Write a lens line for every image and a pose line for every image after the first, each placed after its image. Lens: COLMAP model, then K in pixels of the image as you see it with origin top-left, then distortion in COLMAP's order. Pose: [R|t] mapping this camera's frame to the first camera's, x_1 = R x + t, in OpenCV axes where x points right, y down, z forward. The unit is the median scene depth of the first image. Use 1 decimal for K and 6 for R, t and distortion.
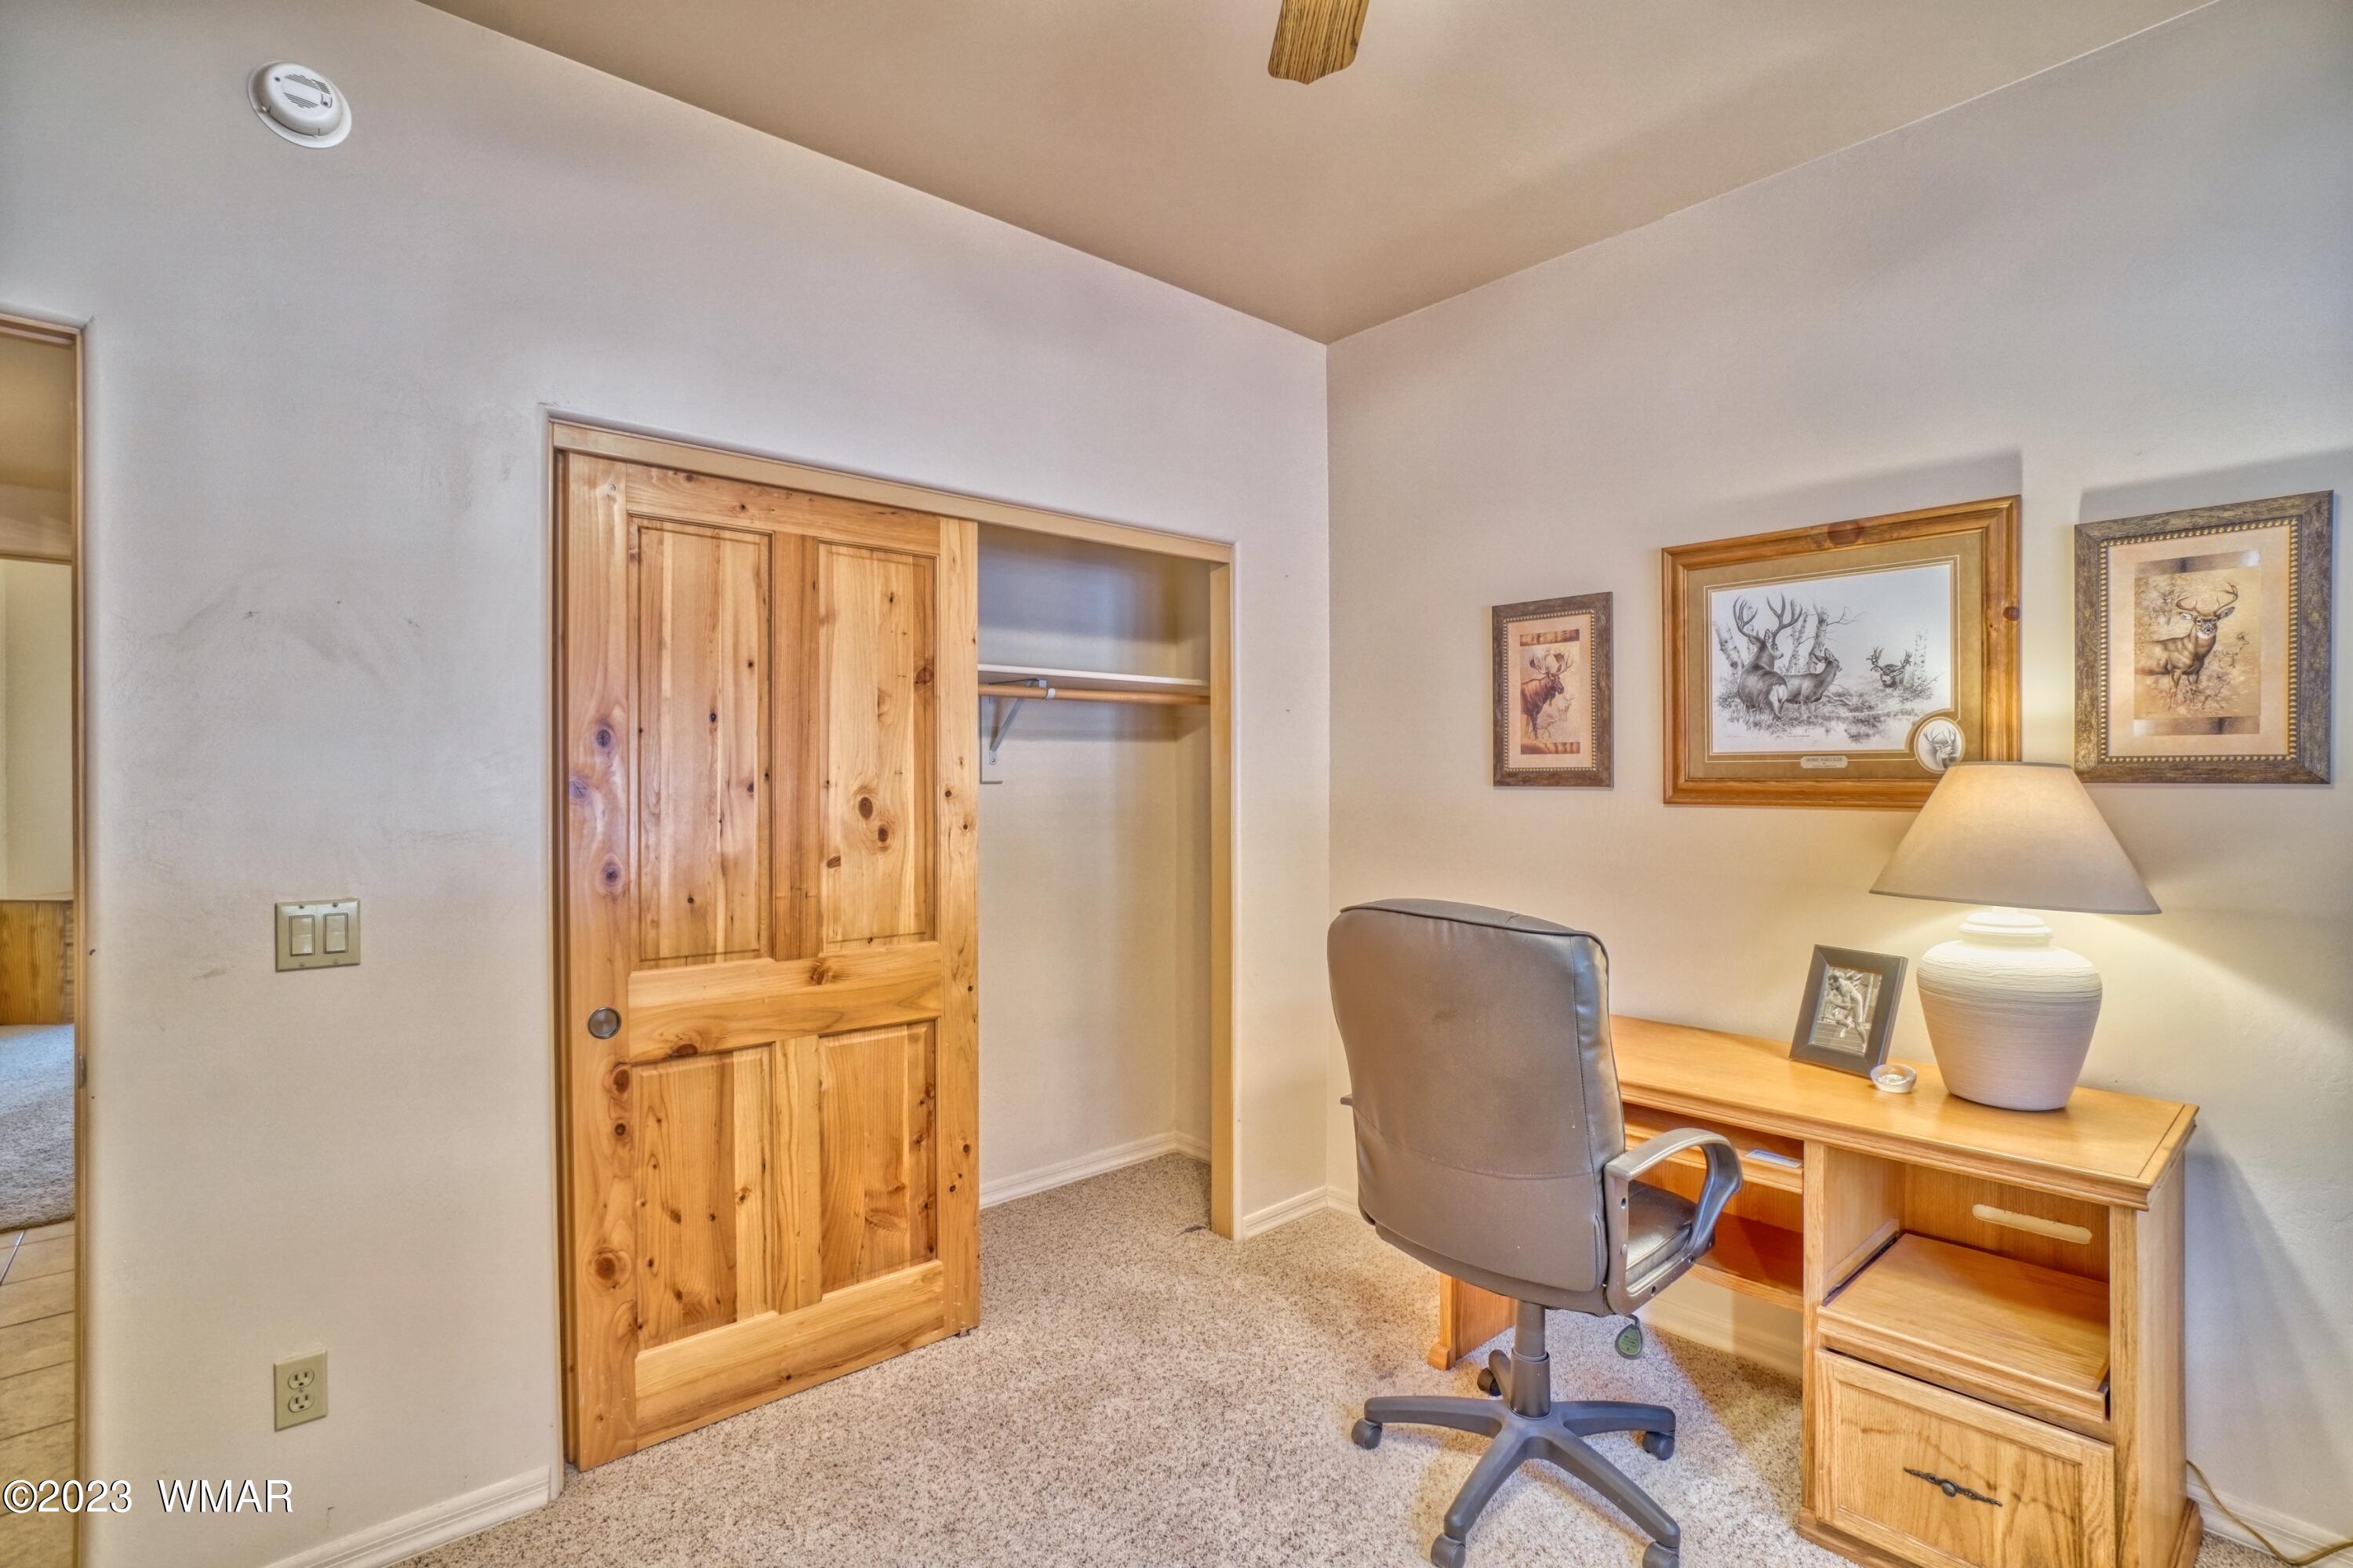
lens RADIAL K [[1104.8, 0, 1173.4], [0, 1104.8, 787.1], [0, 0, 1]] dist [-0.002537, -0.000175]
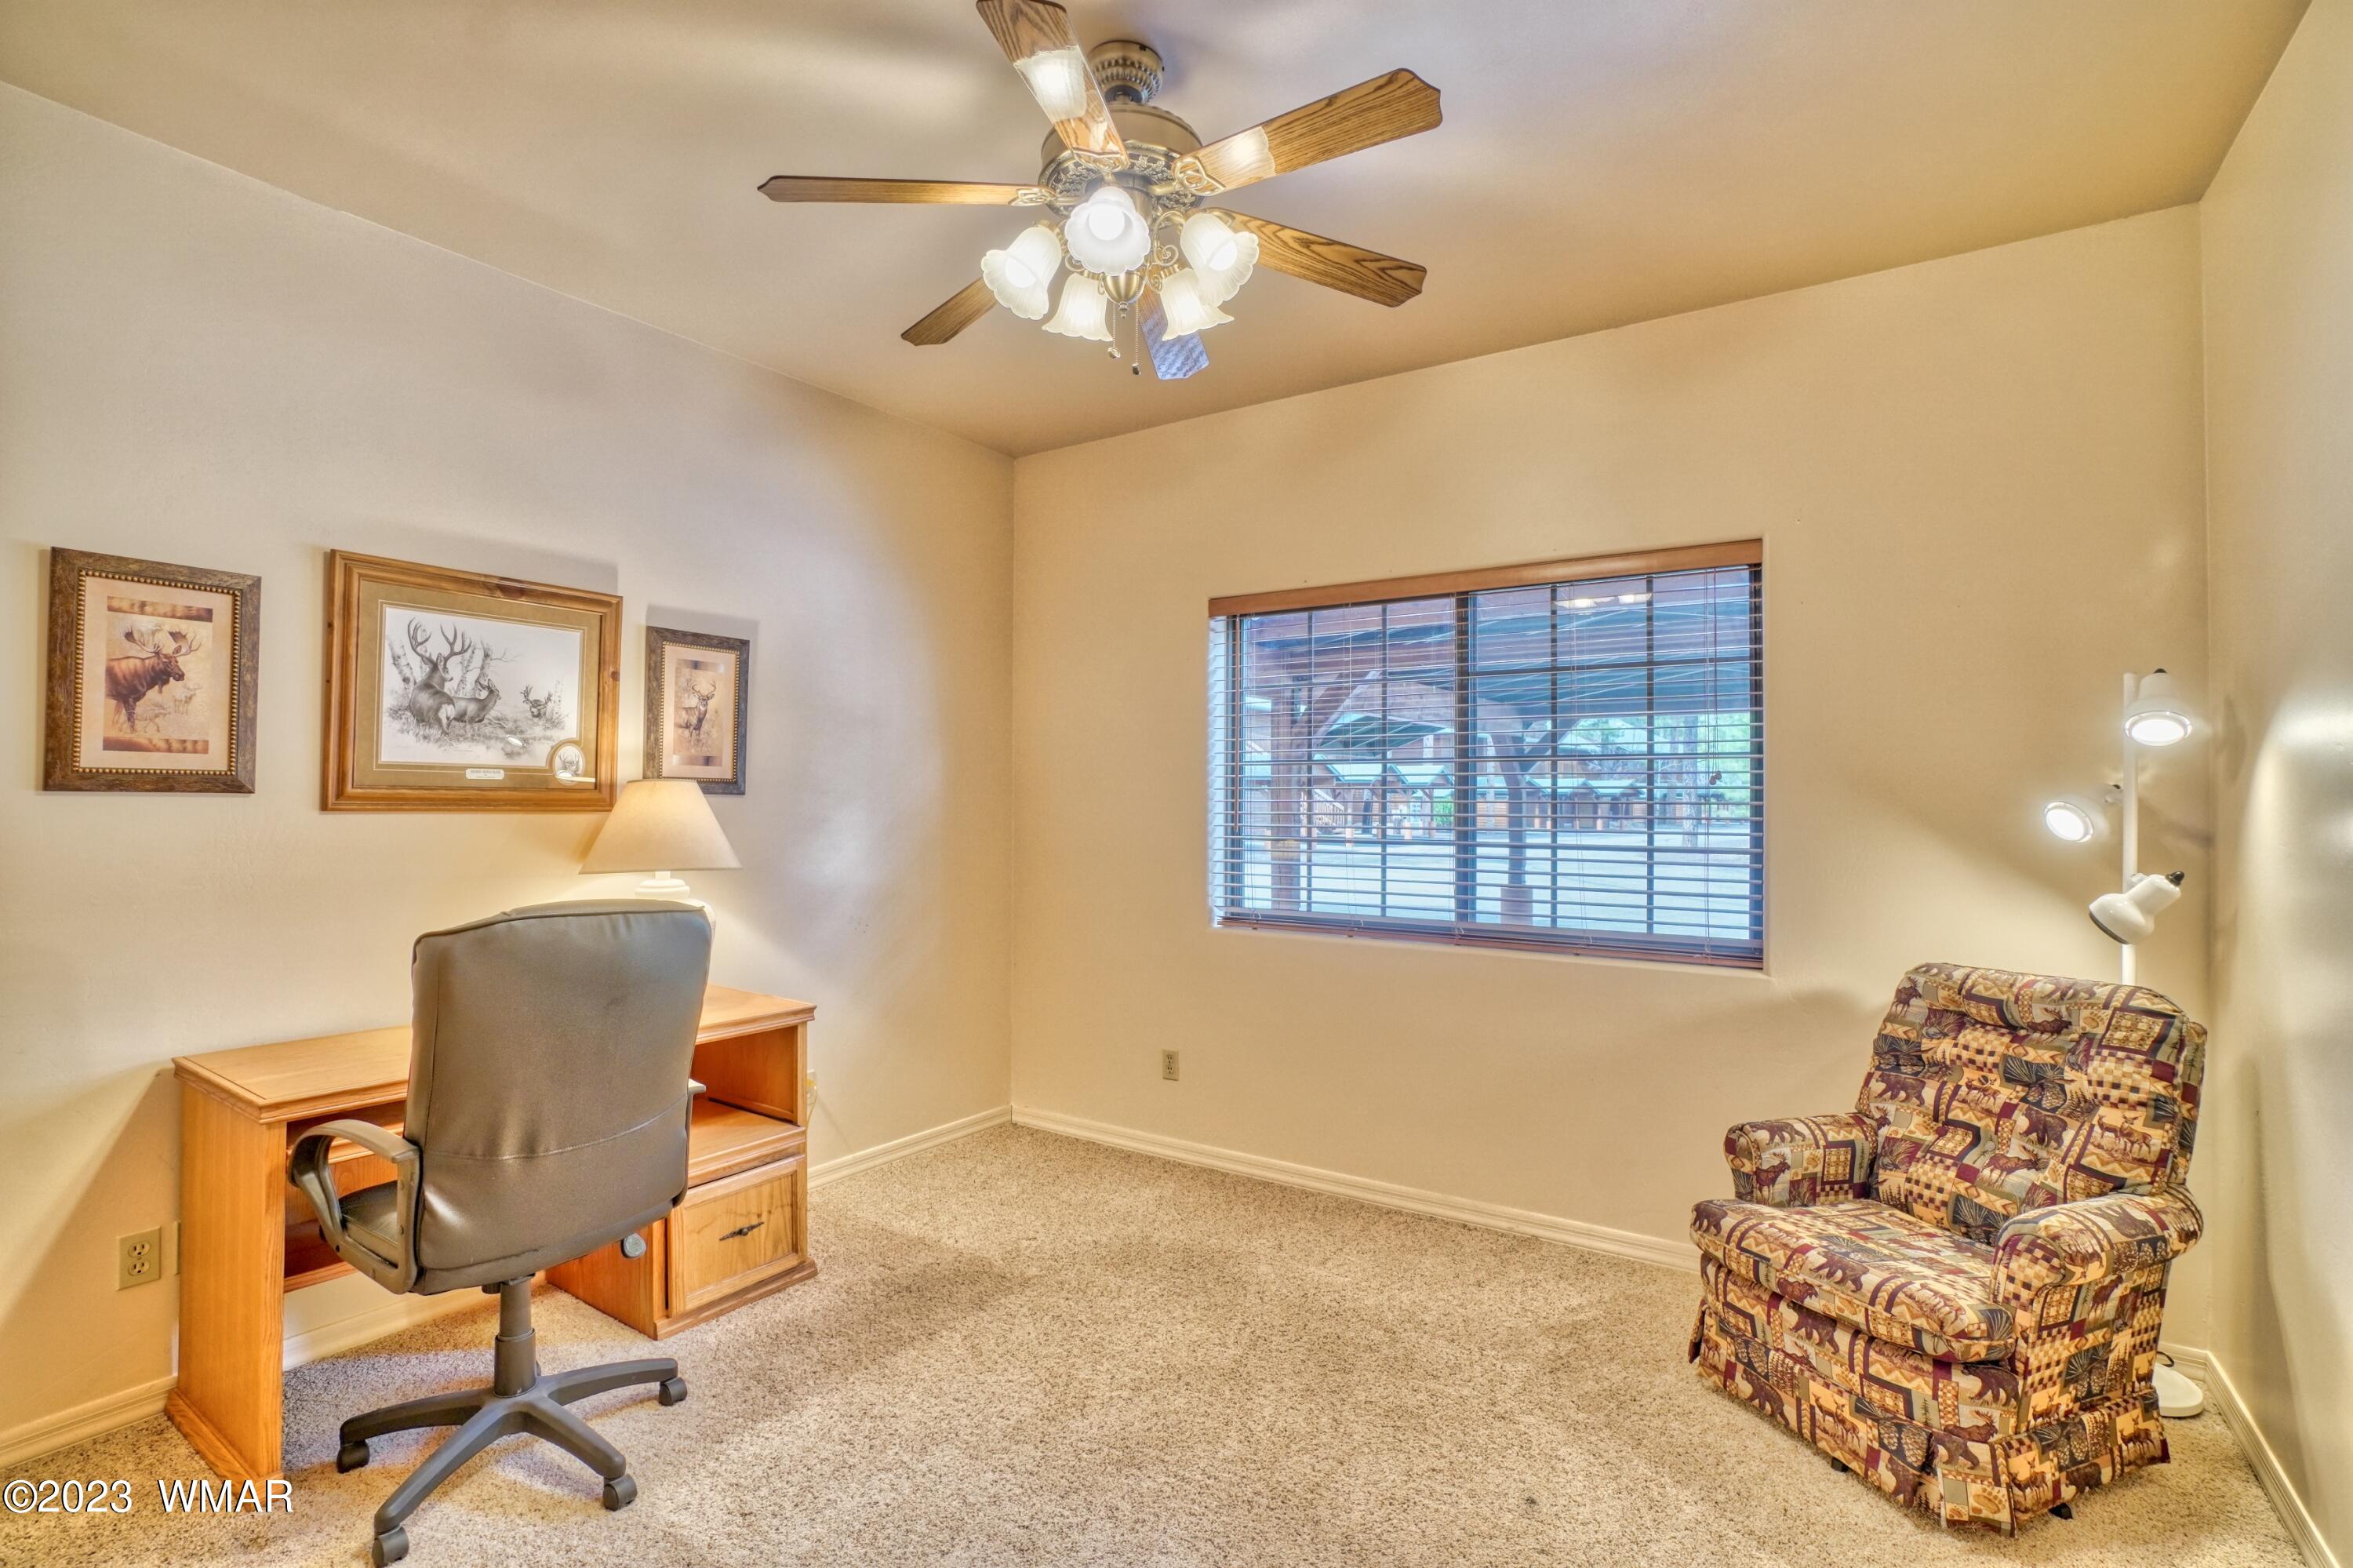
lens RADIAL K [[1104.8, 0, 1176.8], [0, 1104.8, 783.7], [0, 0, 1]] dist [-0.002537, -0.000175]
pose [[-0.205853, 0.020161, 0.978375, -0.704805], [0.000943, 0.999791, -0.020404, 0.012264], [-0.978583, -0.003277, -0.205829, 0.500074]]
